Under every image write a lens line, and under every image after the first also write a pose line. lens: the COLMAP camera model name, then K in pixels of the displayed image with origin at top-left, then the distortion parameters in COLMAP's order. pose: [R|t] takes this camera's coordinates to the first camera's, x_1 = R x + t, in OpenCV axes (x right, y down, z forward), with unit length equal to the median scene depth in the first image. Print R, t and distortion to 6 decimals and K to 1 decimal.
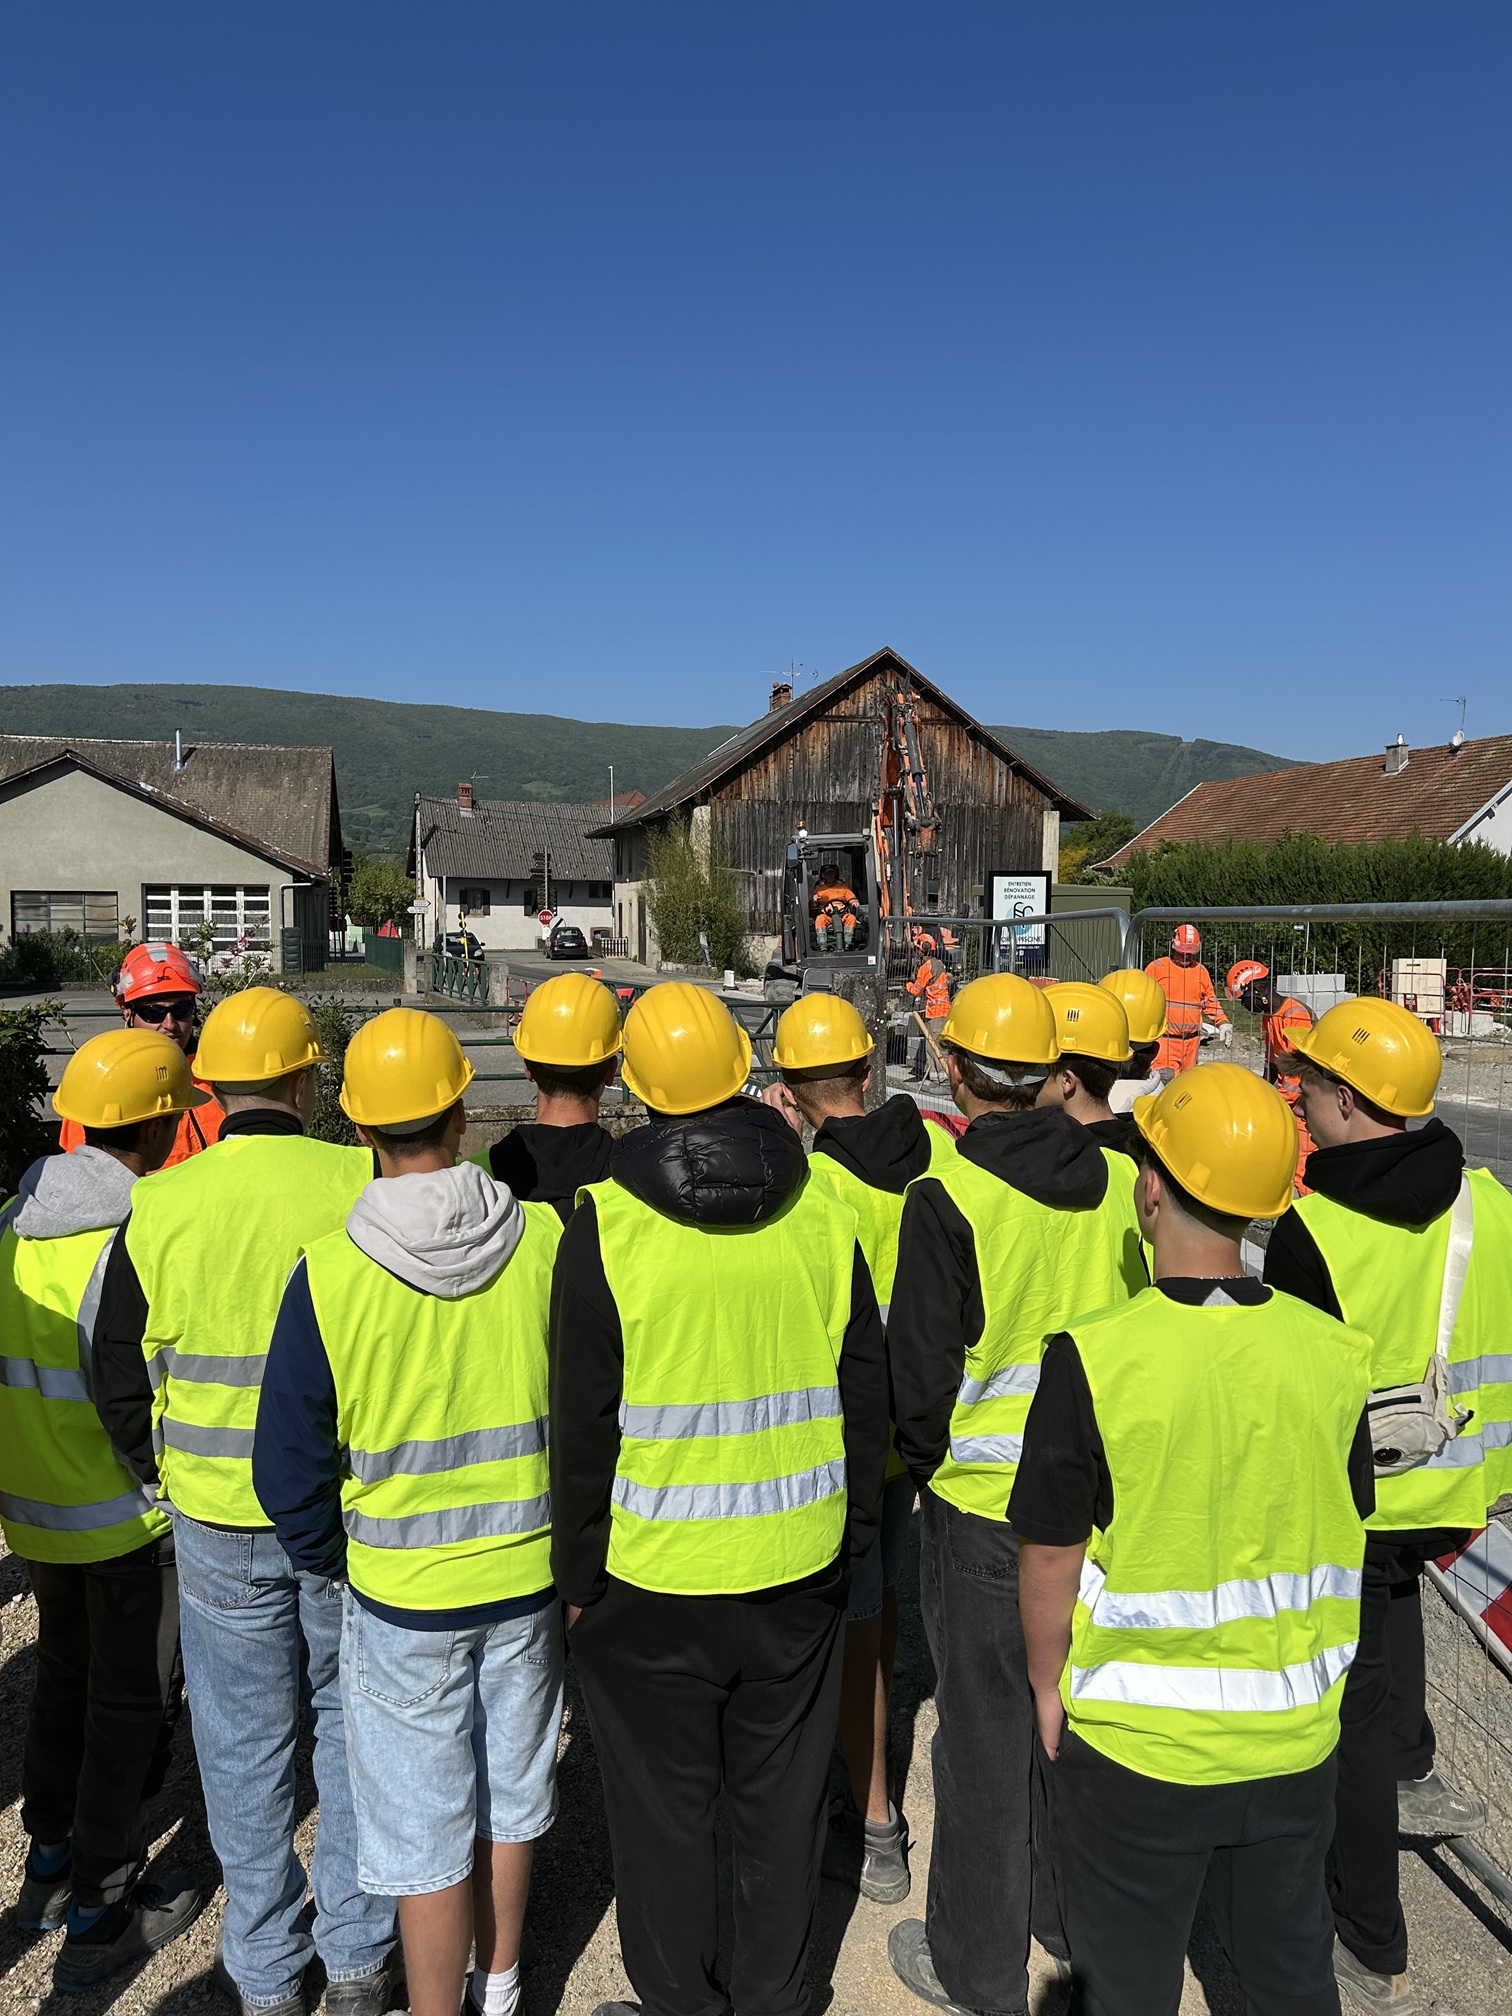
lens RADIAL K [[1503.0, 0, 756.0], [0, 1503.0, 1008.0], [0, 0, 1]] dist [0.005932, 0.001265]
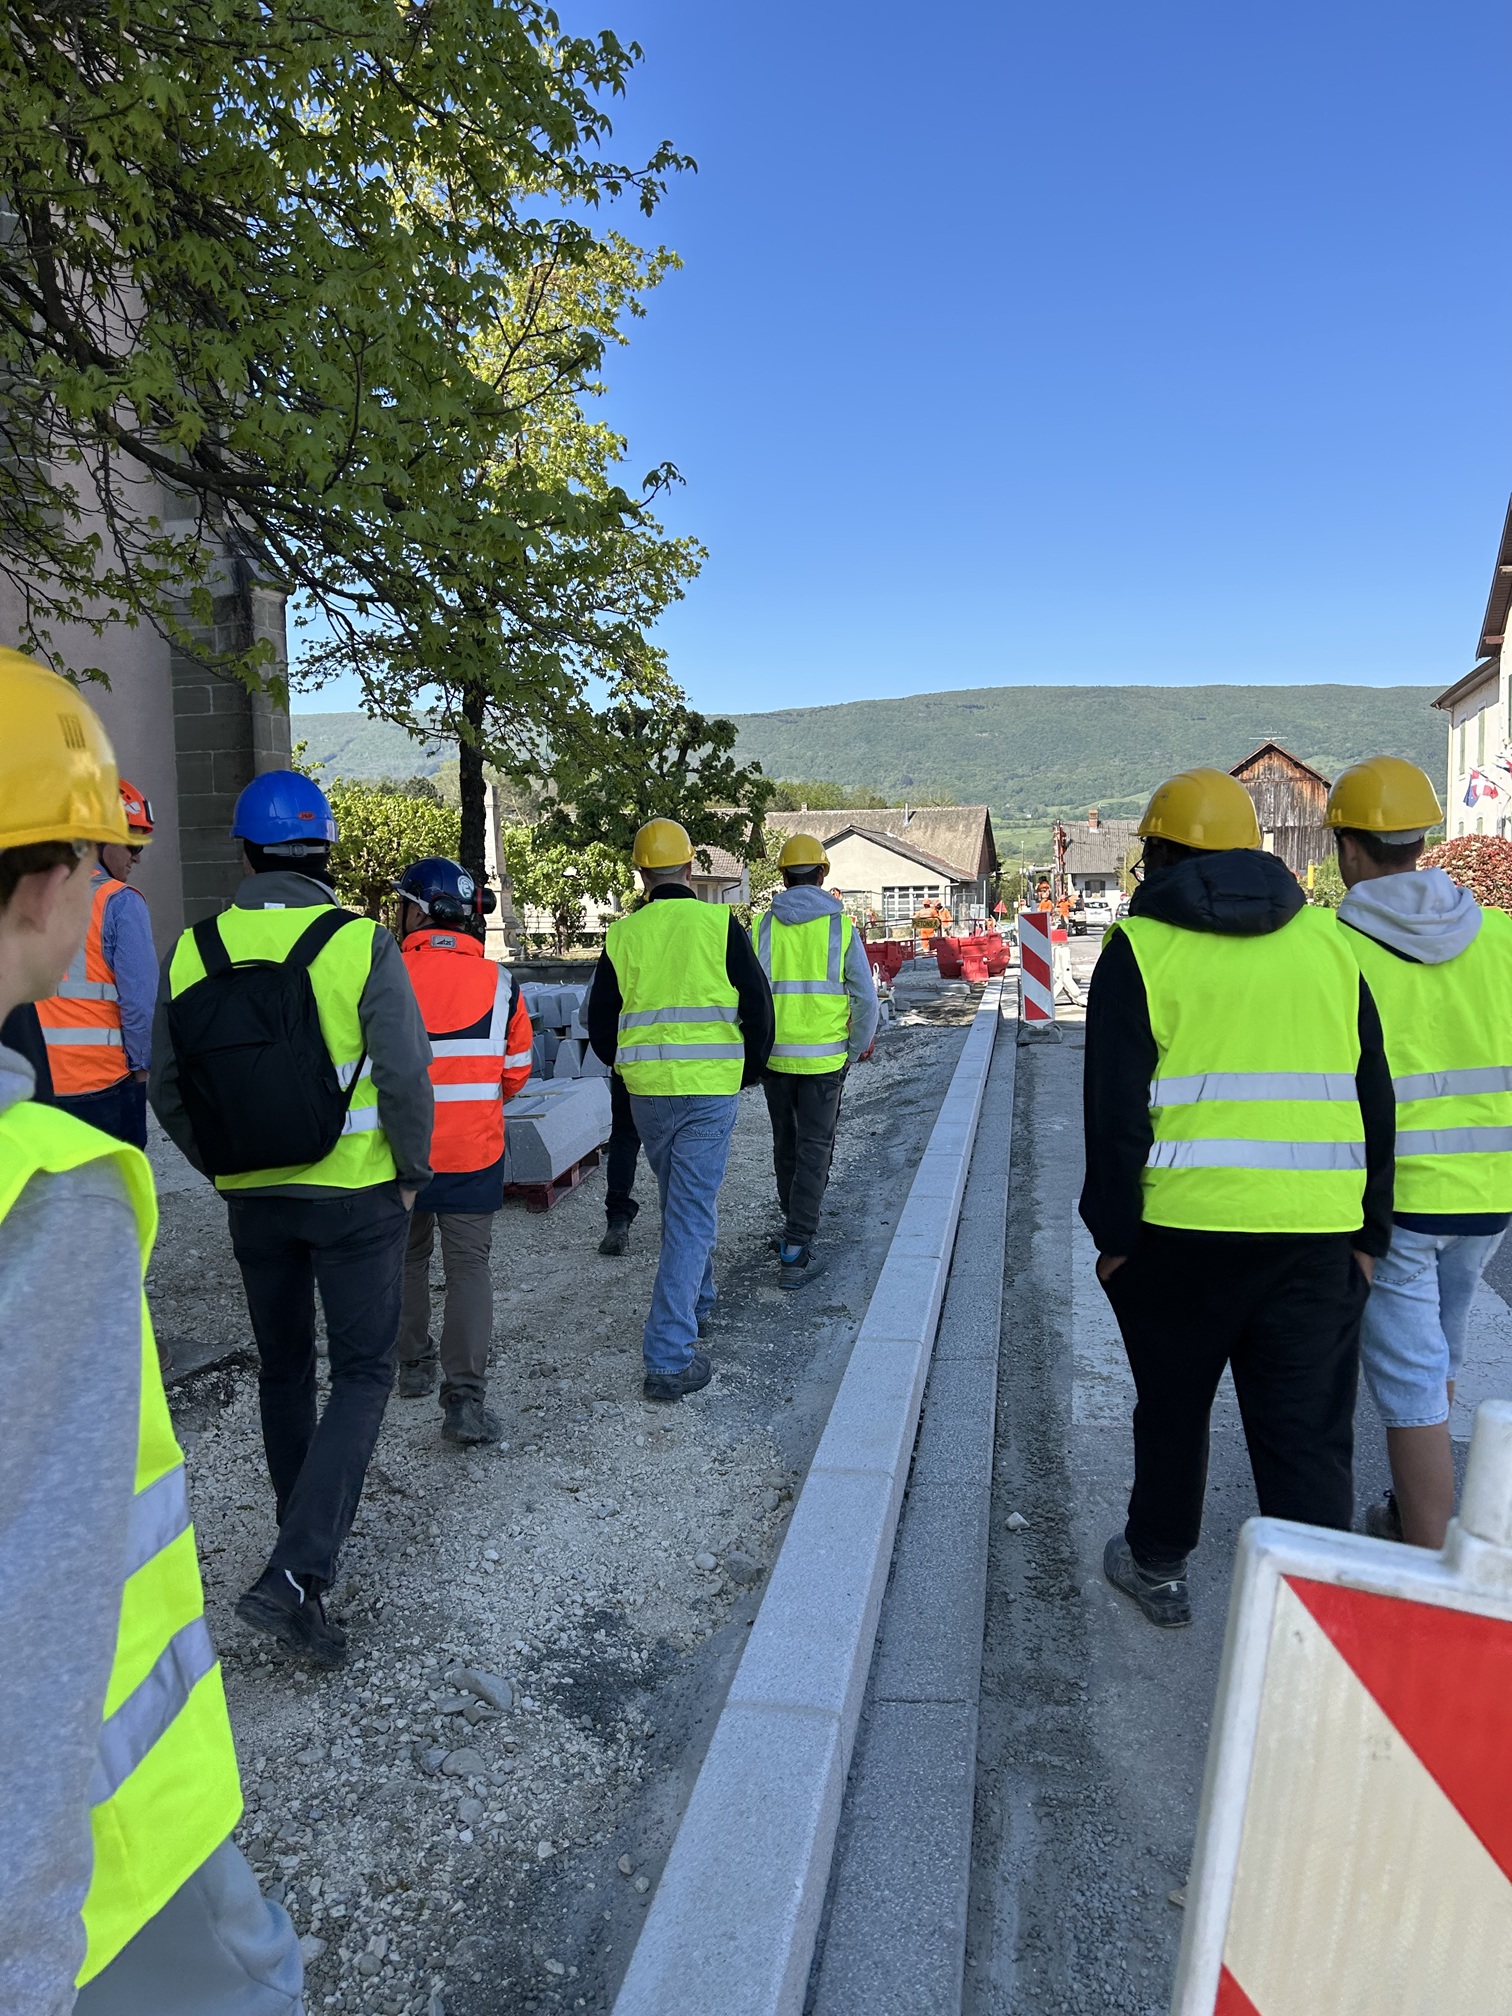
lens RADIAL K [[1503.0, 0, 756.0], [0, 1503.0, 1008.0], [0, 0, 1]] dist [0.005932, 0.001265]
pose [[0.875698, 0.007460, -0.482802, 0.407114], [-0.002964, 0.999945, 0.010074, 0.059526], [0.482851, -0.007391, 0.875672, -0.832533]]
